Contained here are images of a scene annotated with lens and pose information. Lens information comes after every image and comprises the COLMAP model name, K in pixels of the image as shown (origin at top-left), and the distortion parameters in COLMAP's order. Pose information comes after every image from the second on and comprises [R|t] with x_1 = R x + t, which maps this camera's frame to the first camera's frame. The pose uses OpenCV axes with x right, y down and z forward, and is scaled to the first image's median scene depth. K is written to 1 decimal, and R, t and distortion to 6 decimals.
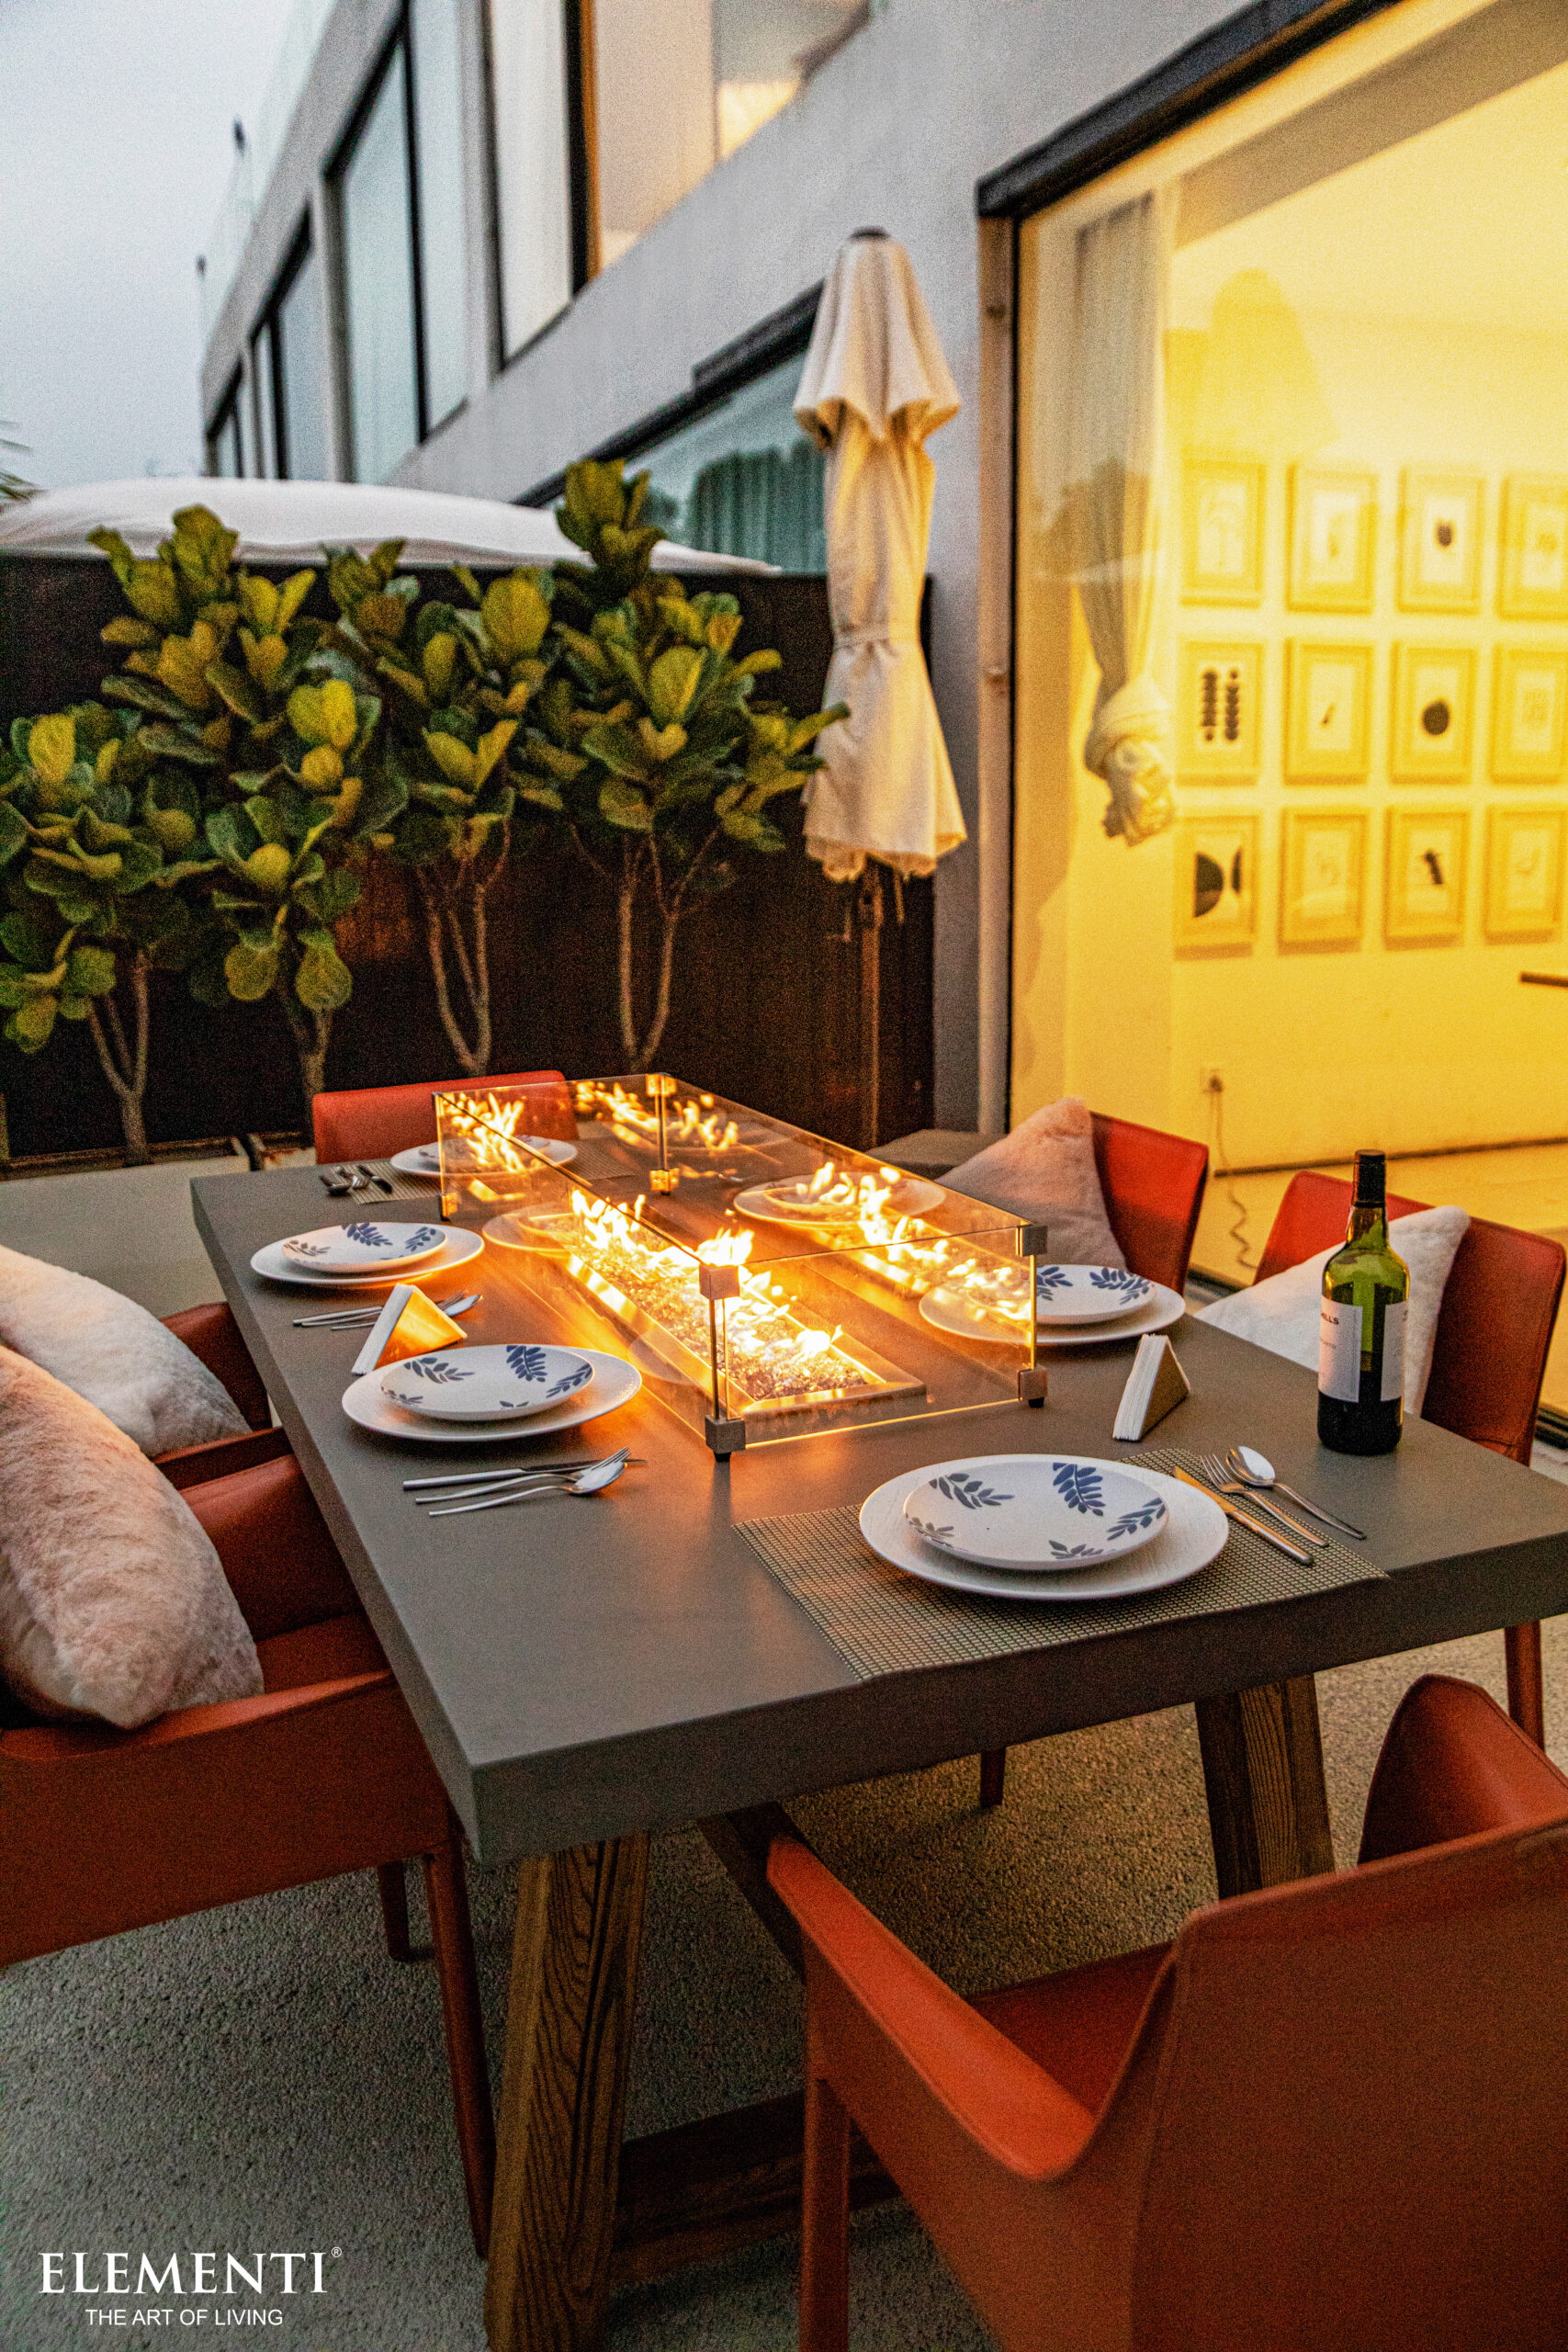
lens RADIAL K [[1914.4, 0, 784.0], [0, 1914.4, 1176.0], [0, 0, 1]] dist [-0.032366, 0.005850]
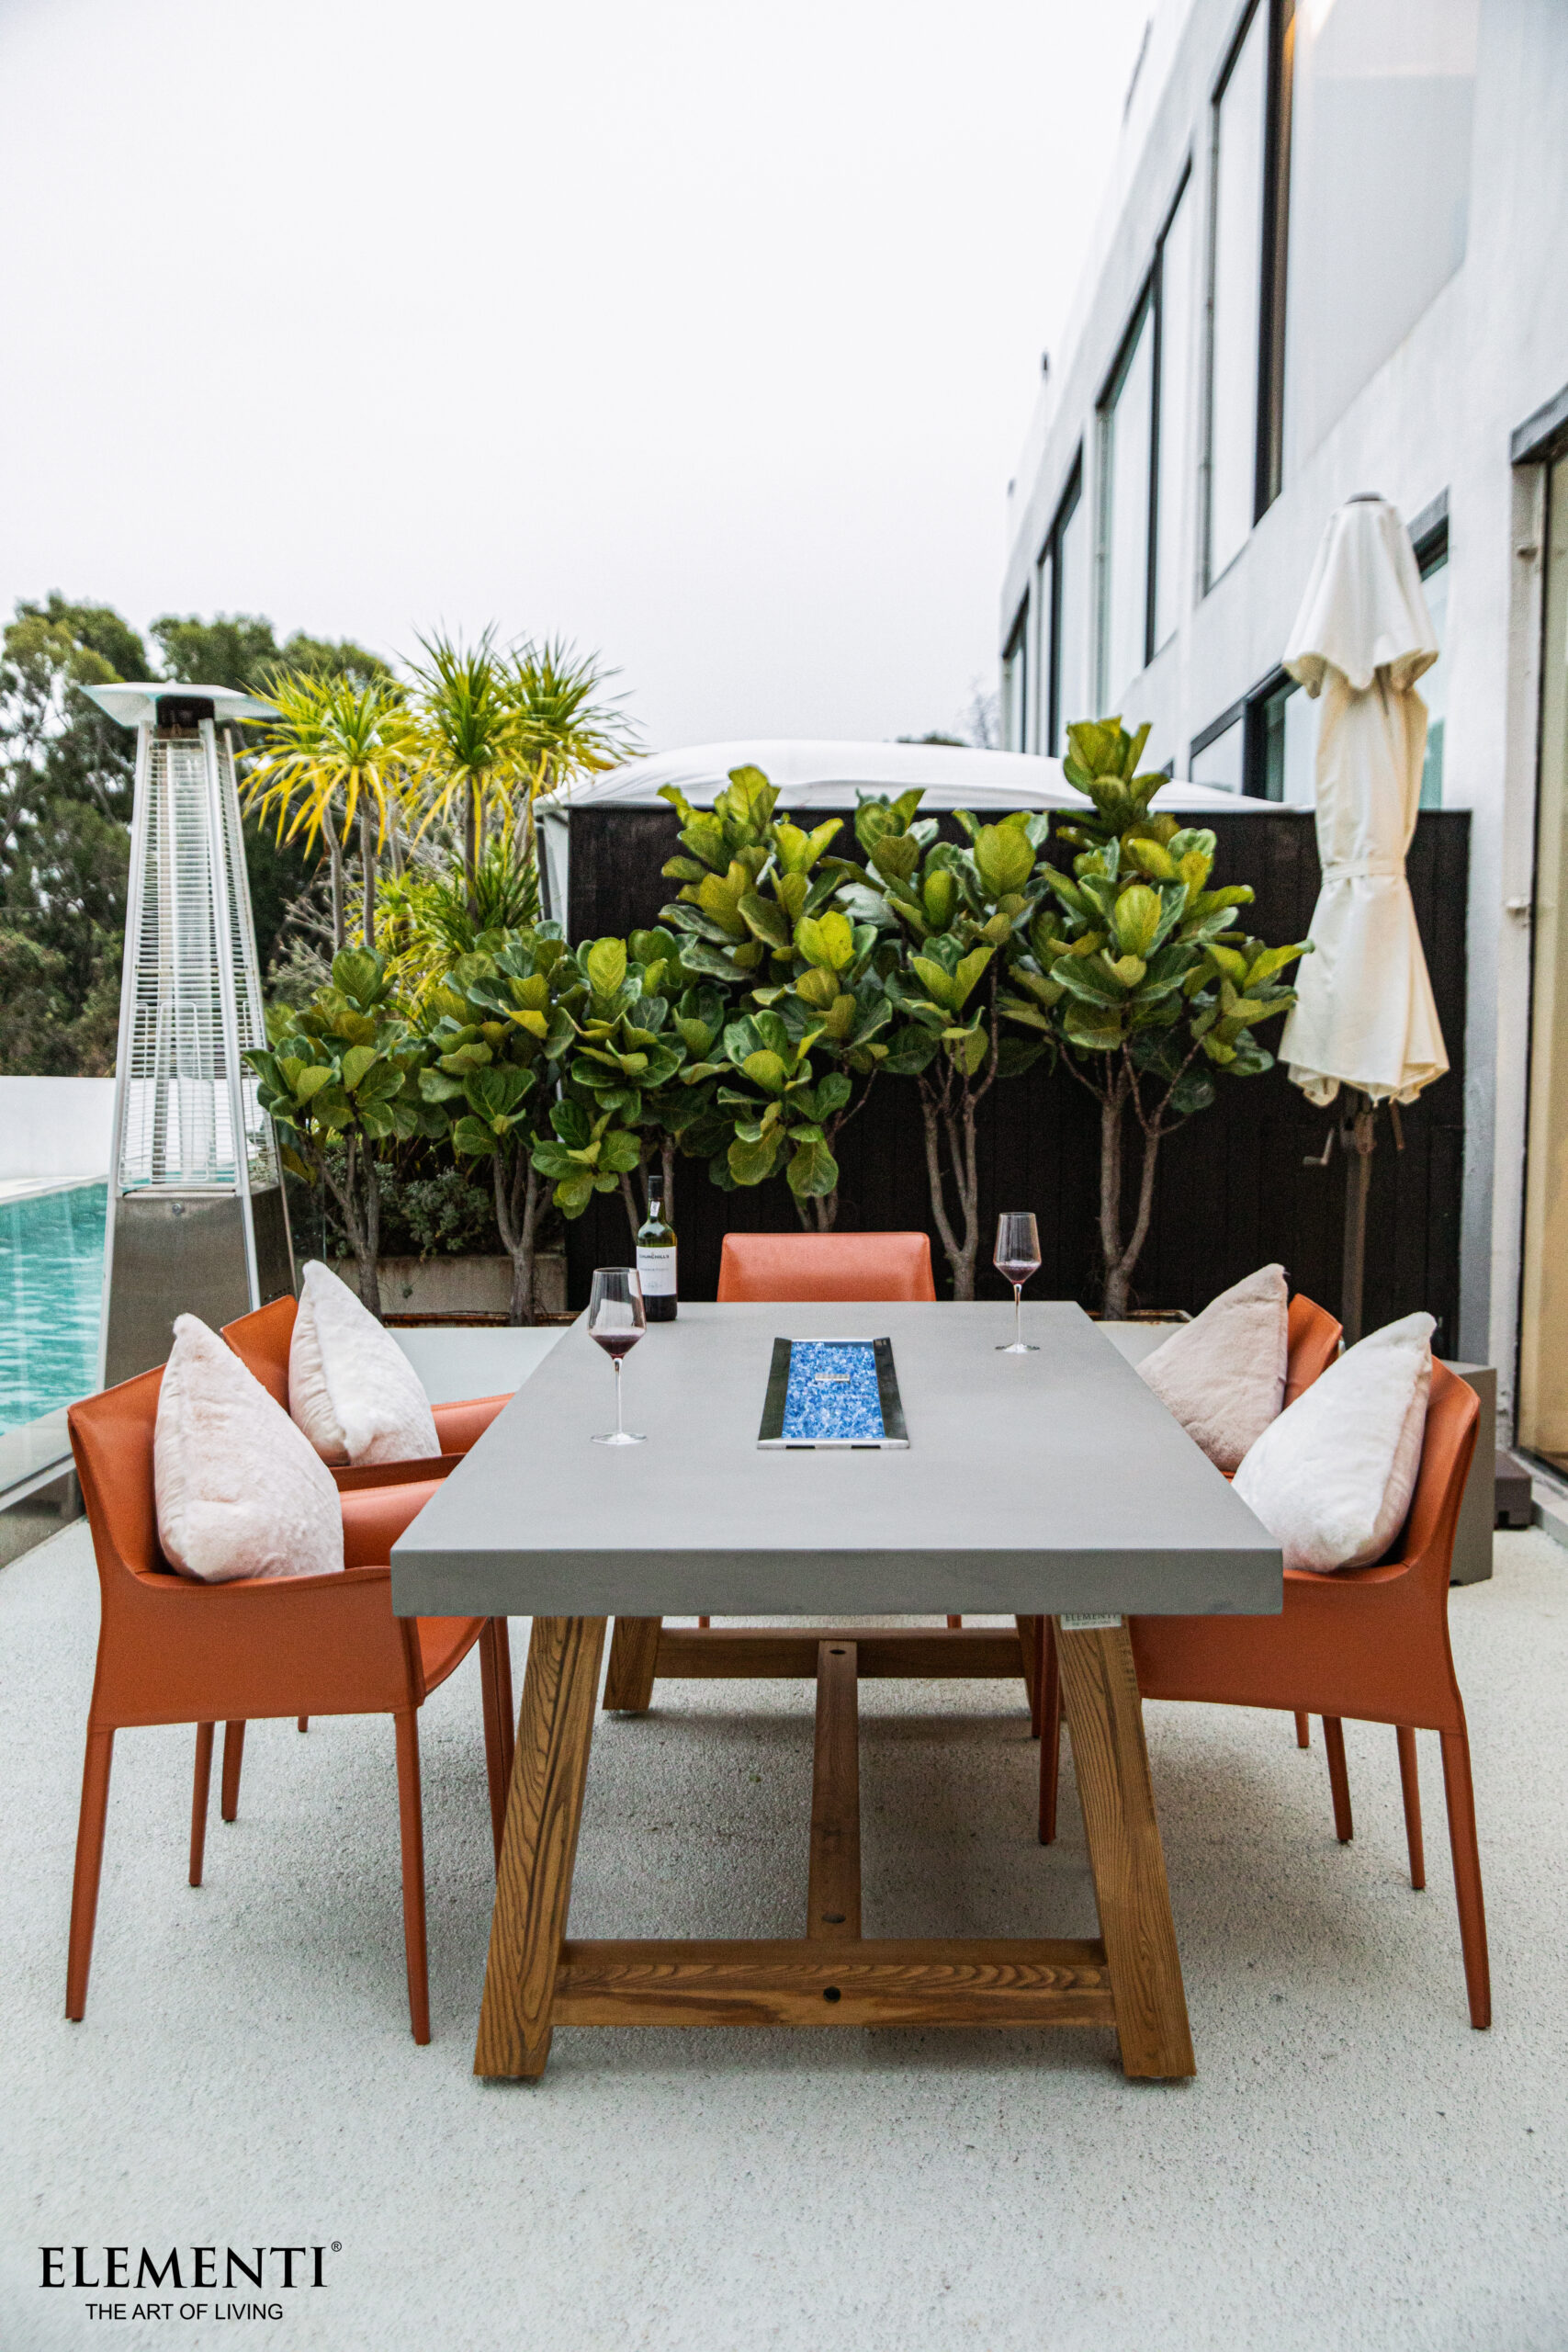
lens RADIAL K [[2207.4, 0, 784.0], [0, 2207.4, 1176.0], [0, 0, 1]] dist [0.004973, -0.000127]
pose [[0.921291, 0.051573, -0.385439, 0.249047], [-0.100235, 0.989169, -0.107231, 0.042000], [0.375734, 0.137425, 0.916482, -0.201136]]
